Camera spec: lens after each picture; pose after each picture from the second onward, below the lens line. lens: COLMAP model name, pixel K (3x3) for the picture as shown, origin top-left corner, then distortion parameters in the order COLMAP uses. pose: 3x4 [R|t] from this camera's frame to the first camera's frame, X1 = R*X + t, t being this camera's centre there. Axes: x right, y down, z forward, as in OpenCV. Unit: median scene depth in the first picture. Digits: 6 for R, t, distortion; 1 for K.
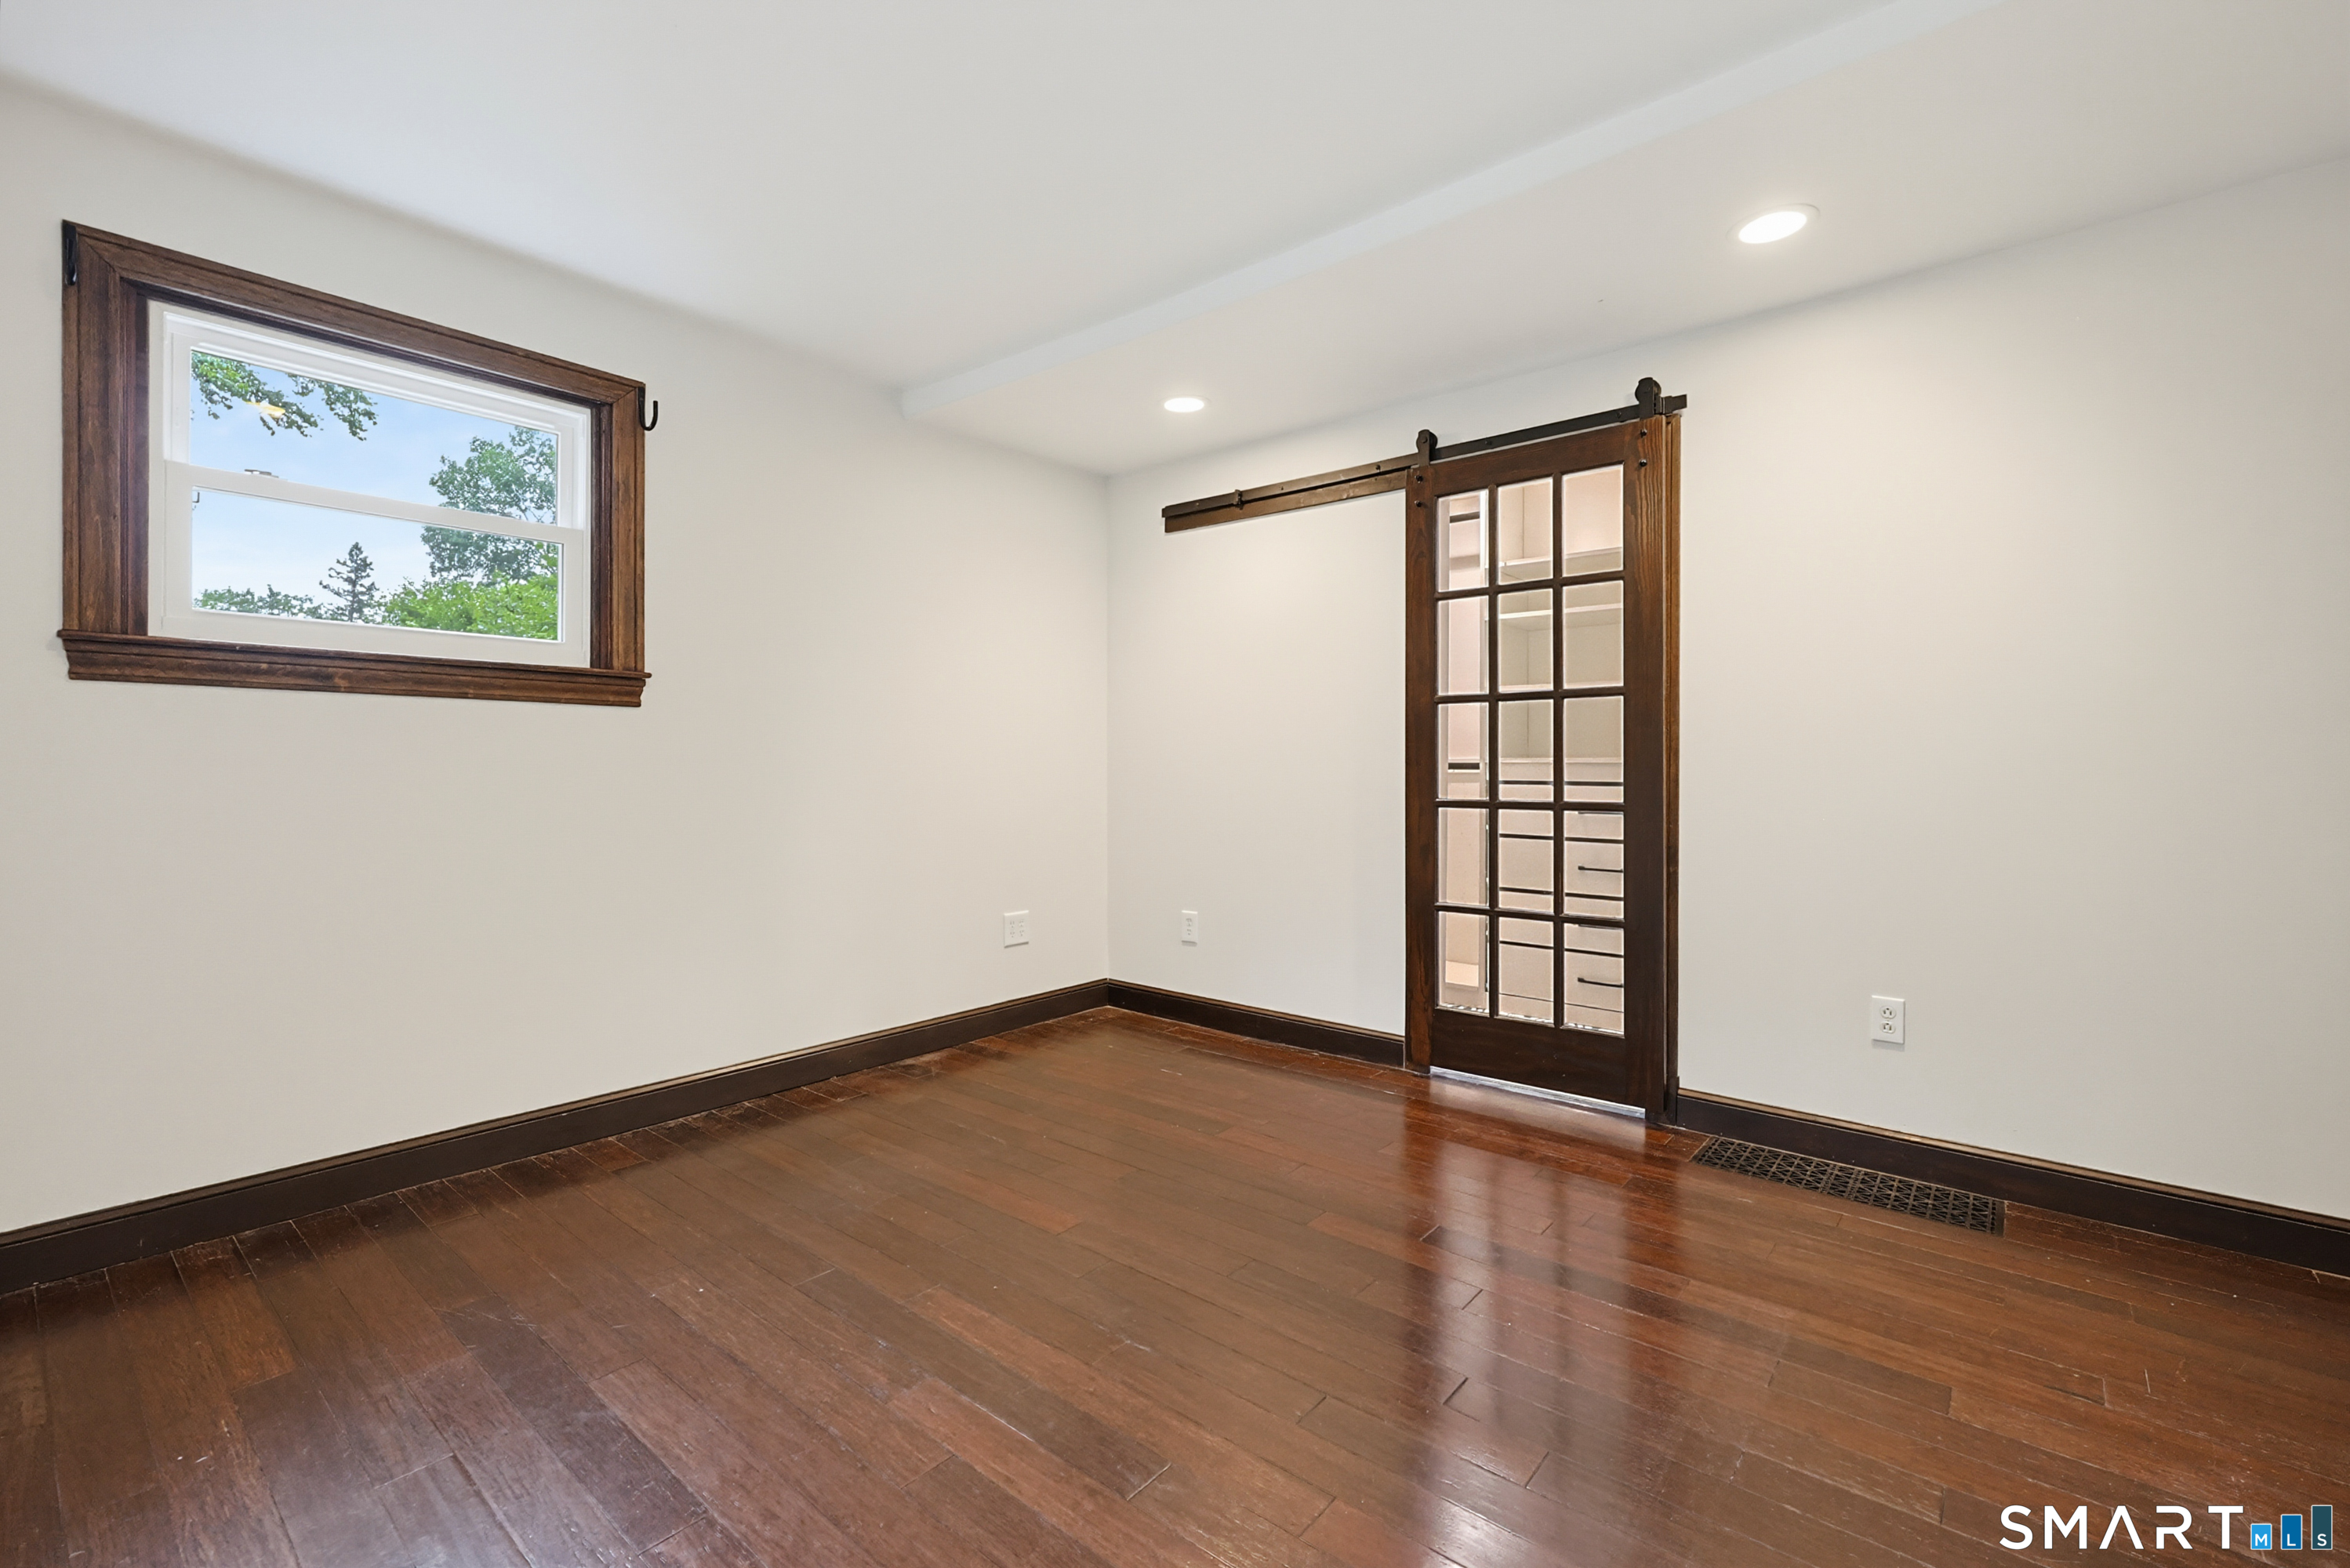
lens RADIAL K [[1030.9, 0, 1180.3], [0, 1030.9, 772.7], [0, 0, 1]] dist [0.002043, 0.000382]
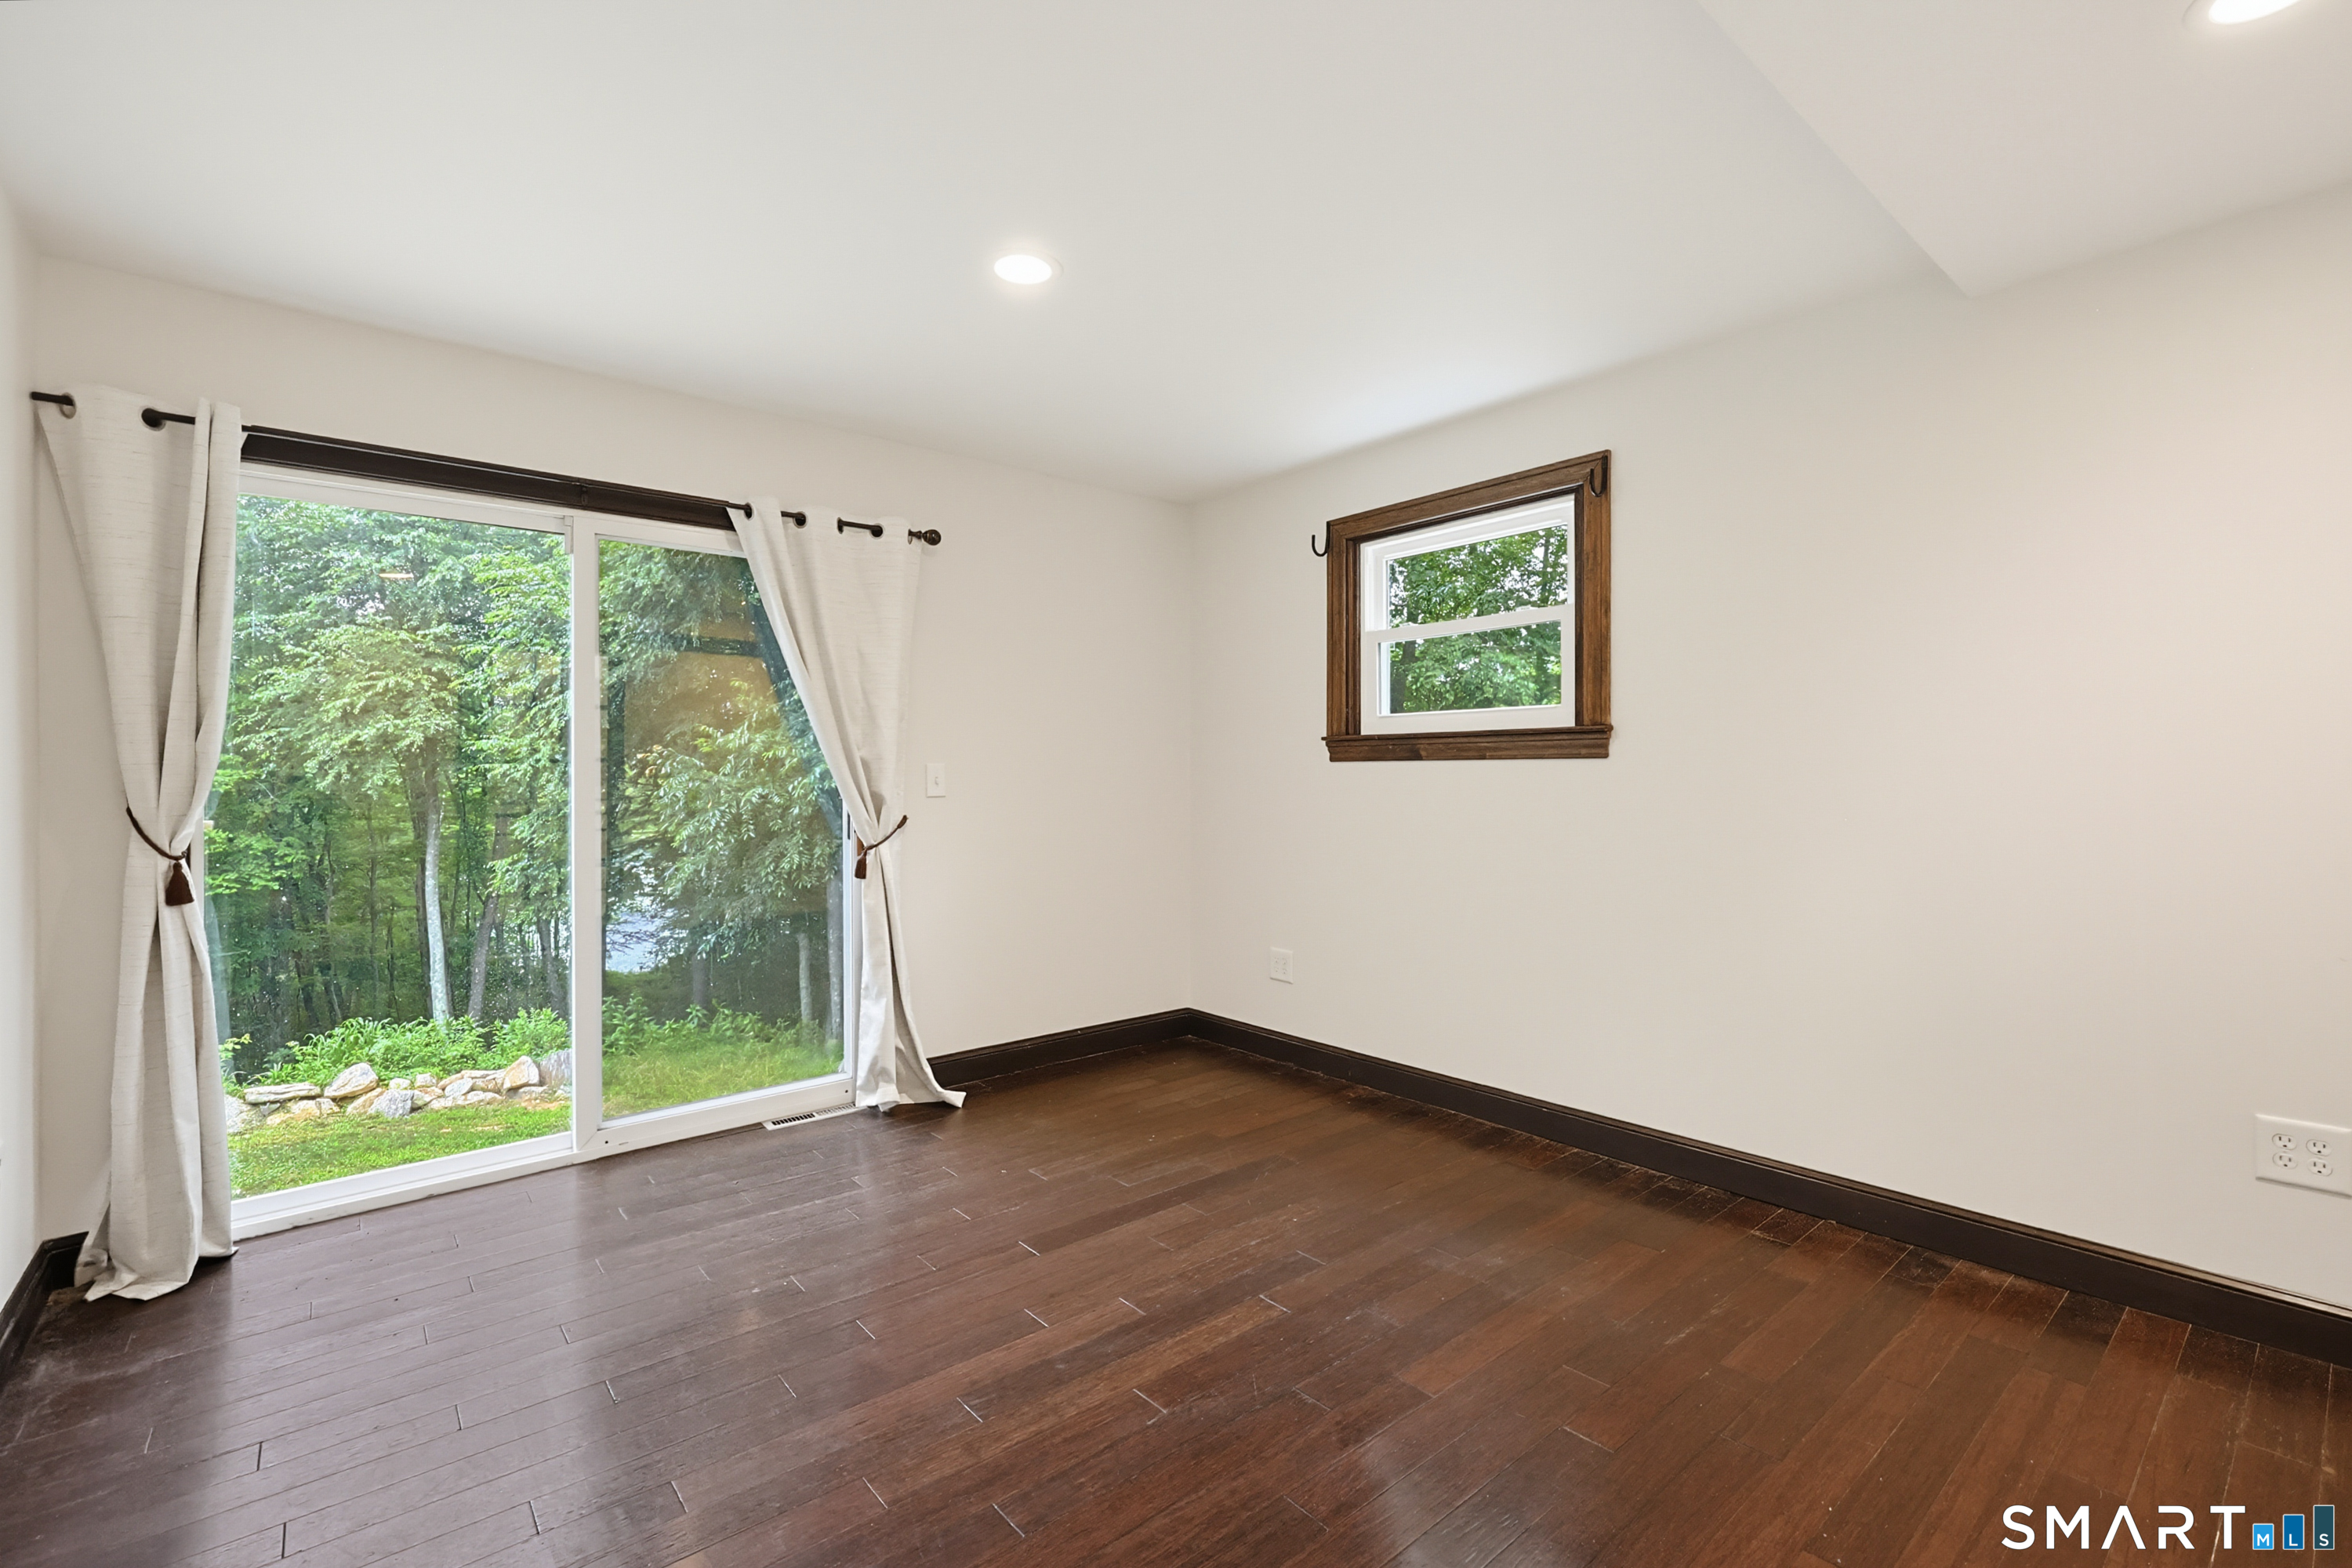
lens RADIAL K [[1031.8, 0, 1181.3], [0, 1031.8, 772.7], [0, 0, 1]] dist [0.002043, 0.000382]
pose [[-0.176055, -0.004151, -0.984372, 0.640536], [-0.002303, 0.999990, -0.003805, -0.046449], [0.984378, 0.001597, -0.176063, 0.811248]]
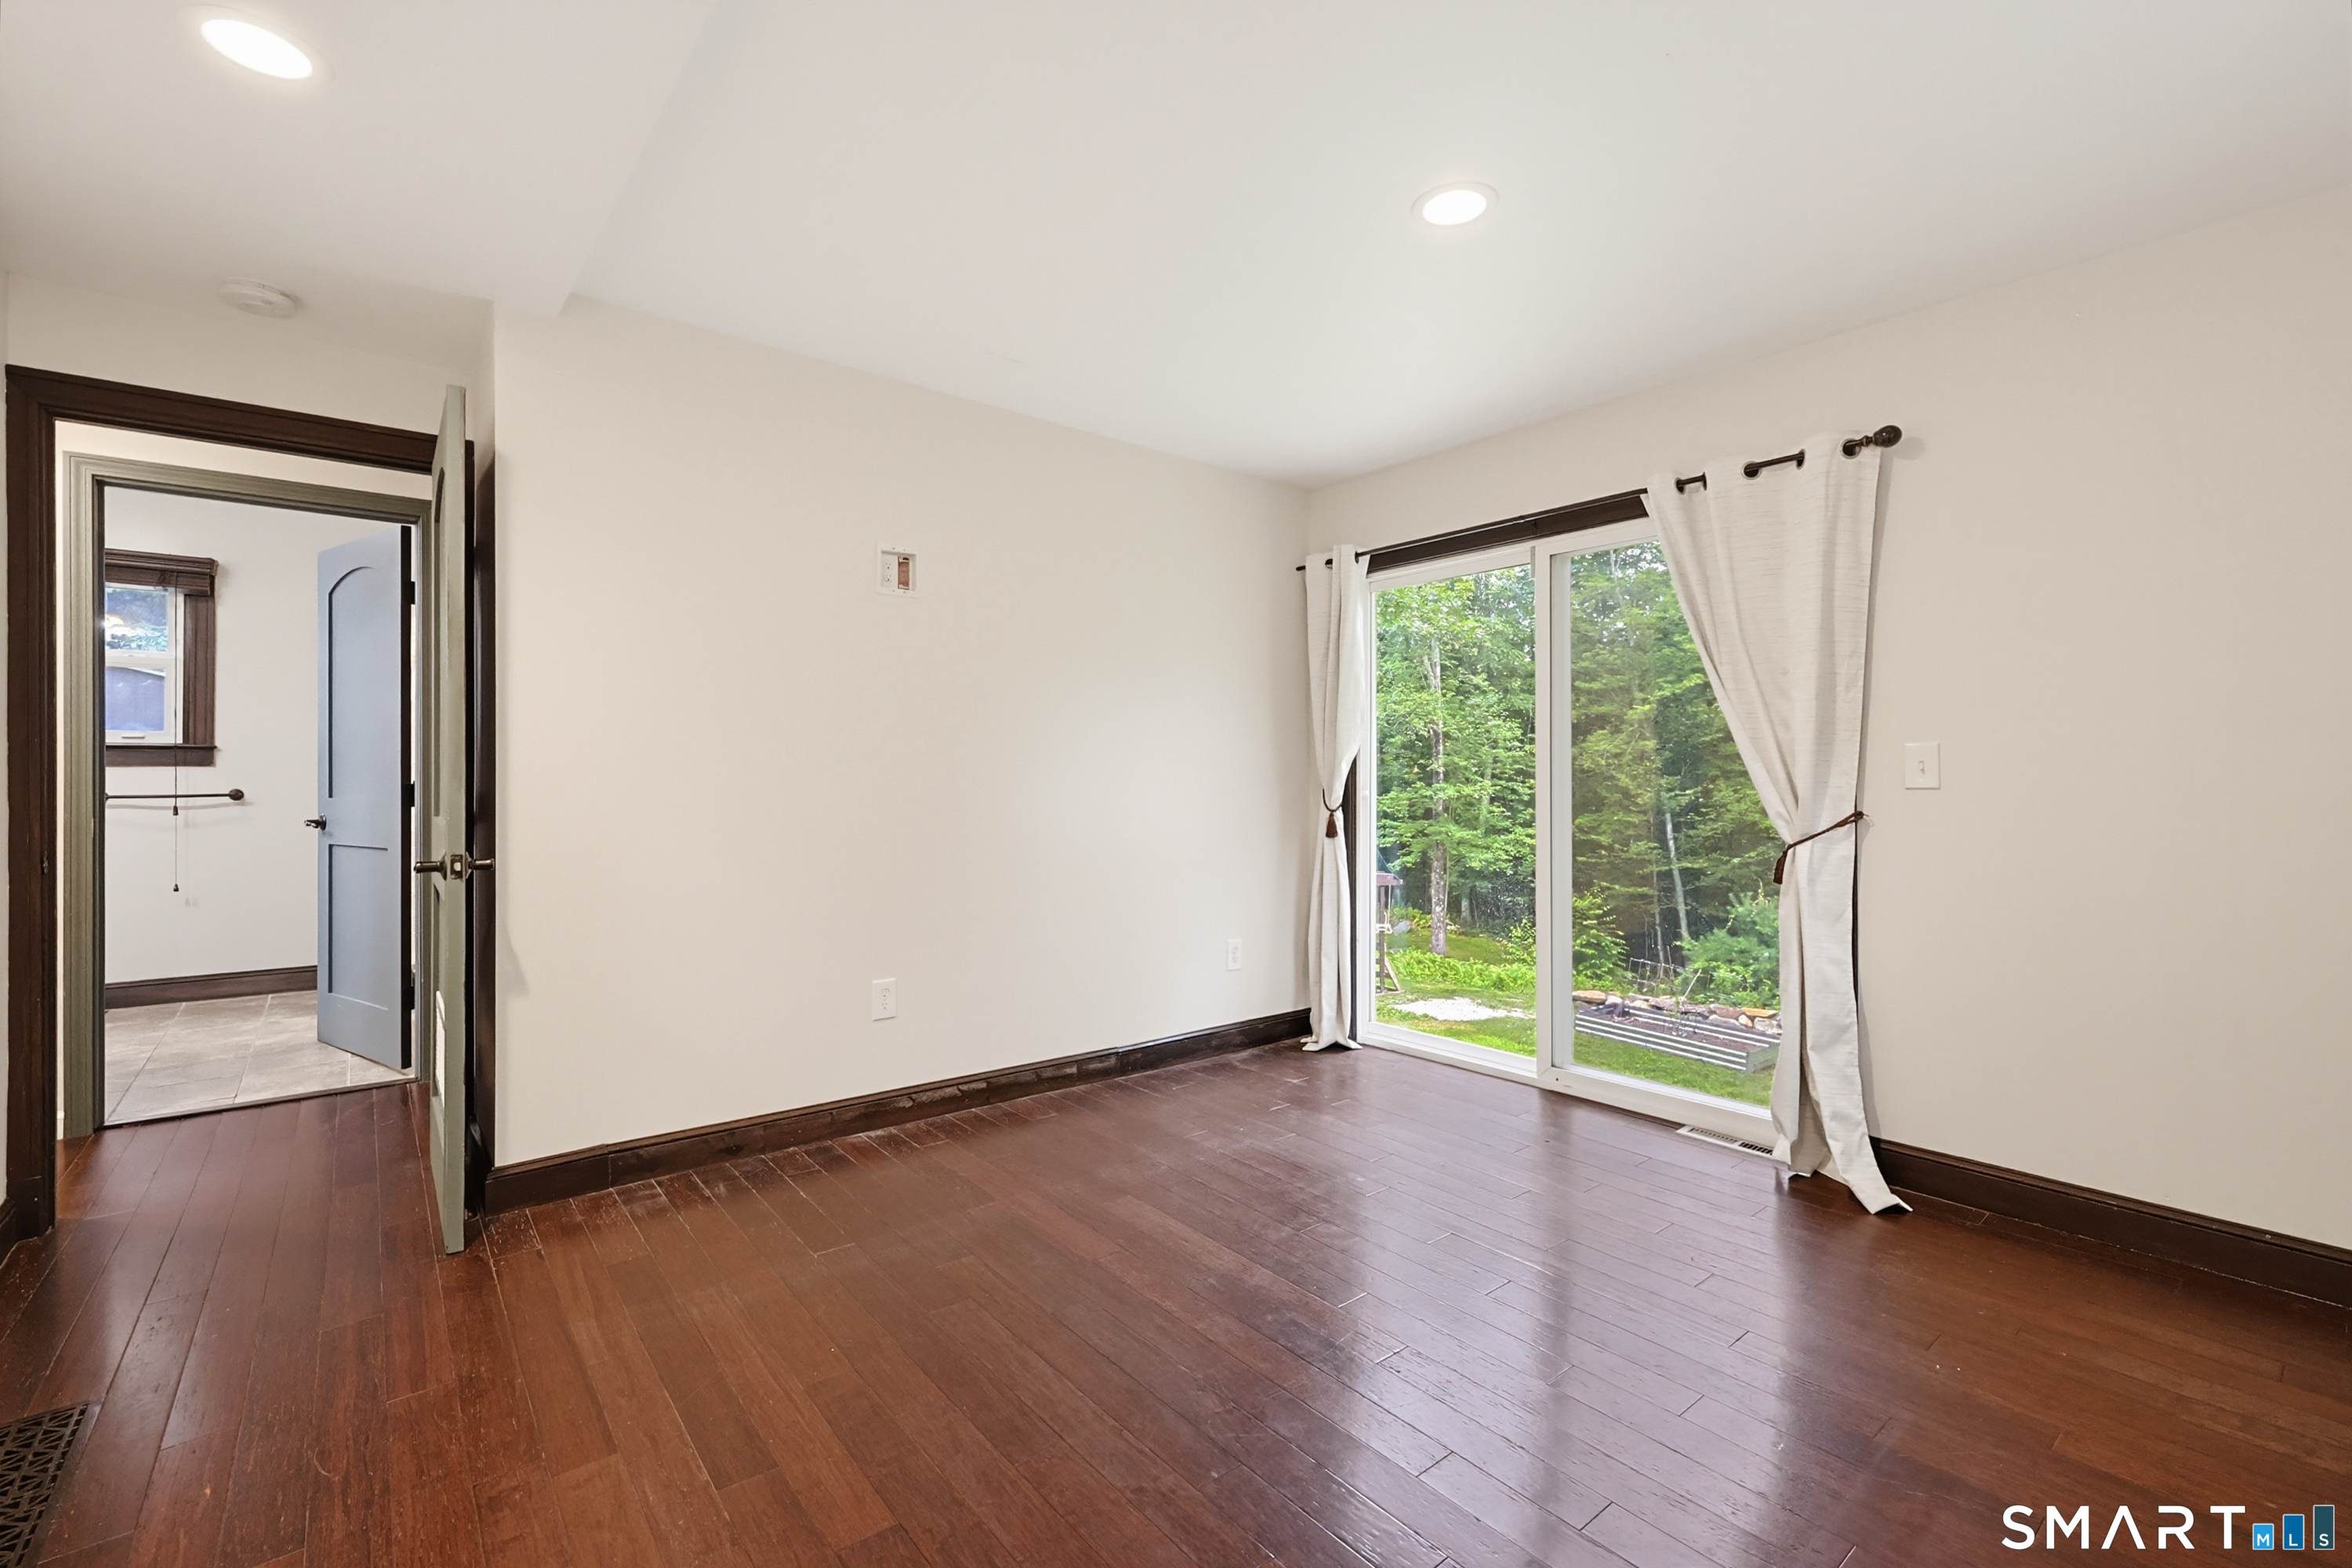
lens RADIAL K [[1031.8, 0, 1181.3], [0, 1031.8, 772.7], [0, 0, 1]] dist [0.002043, 0.000382]
pose [[-0.979022, -0.000290, 0.203756, -0.171978], [0.000375, 0.999995, 0.003225, -0.037523], [-0.203756, 0.003234, -0.979016, 1.375671]]
